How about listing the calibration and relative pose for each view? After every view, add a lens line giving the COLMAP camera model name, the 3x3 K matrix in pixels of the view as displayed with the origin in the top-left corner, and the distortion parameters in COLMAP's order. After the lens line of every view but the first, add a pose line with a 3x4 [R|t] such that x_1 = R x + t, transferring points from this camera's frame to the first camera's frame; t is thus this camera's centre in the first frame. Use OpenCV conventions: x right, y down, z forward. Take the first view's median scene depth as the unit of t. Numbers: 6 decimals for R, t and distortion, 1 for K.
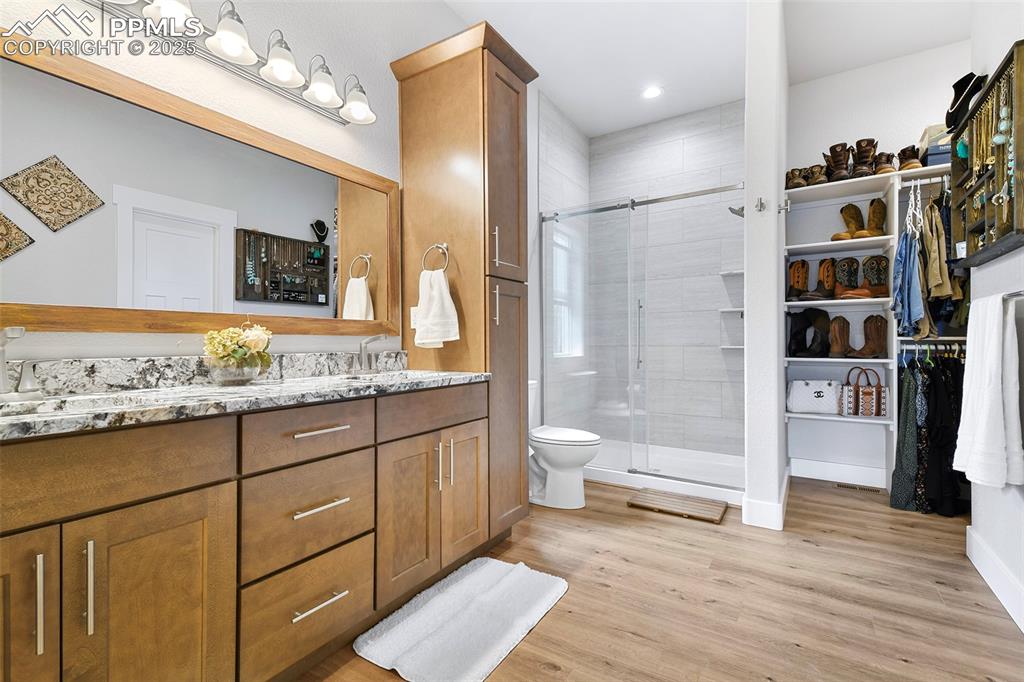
lens RADIAL K [[476.2, 0, 512.0], [0, 476.2, 341.0], [0, 0, 1]] dist [0.030180, -0.000865]
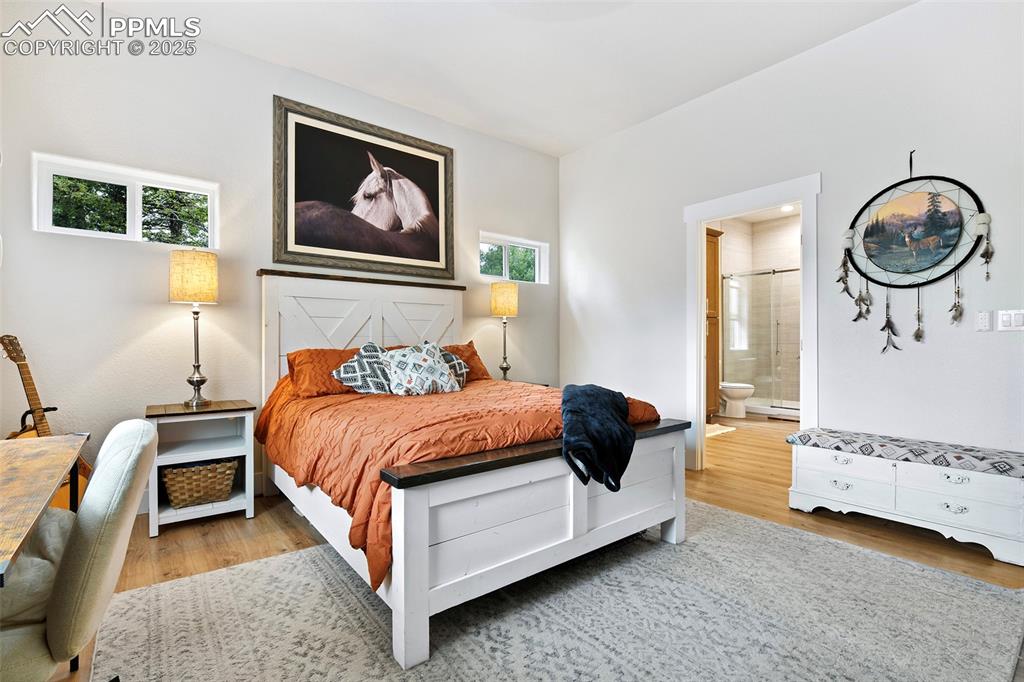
lens RADIAL K [[500.4, 0, 514.5], [0, 500.4, 335.5], [0, 0, 1]] dist [0.041638, -0.025408]
pose [[0.951592, -0.001137, -0.307363, -0.160879], [-0.000353, 0.999988, -0.004793, -0.017908], [0.307365, 0.004669, 0.951580, -1.694511]]
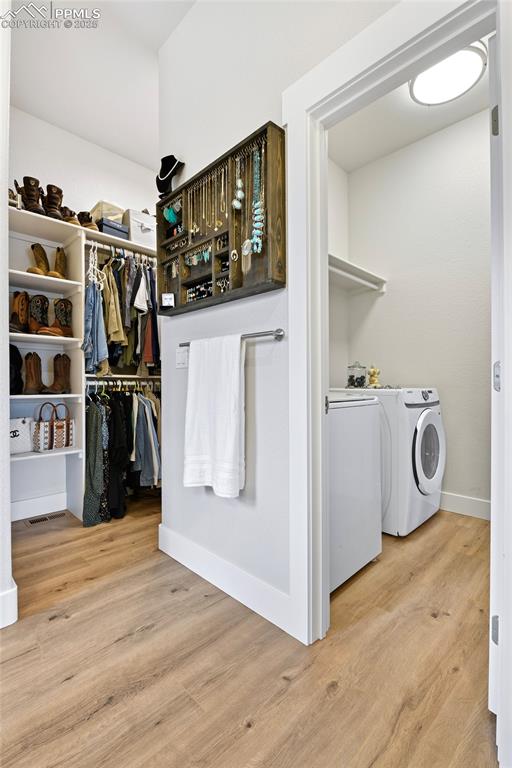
lens RADIAL K [[347.4, 0, 254.4], [0, 347.4, 386.5], [0, 0, 1]] dist [0.001338, -0.016014]
pose [[0.232797, -0.007337, 0.972498, 0.110337], [-0.001185, 0.999969, 0.007828, 0.015238], [-0.972525, -0.002975, 0.232781, 0.470952]]
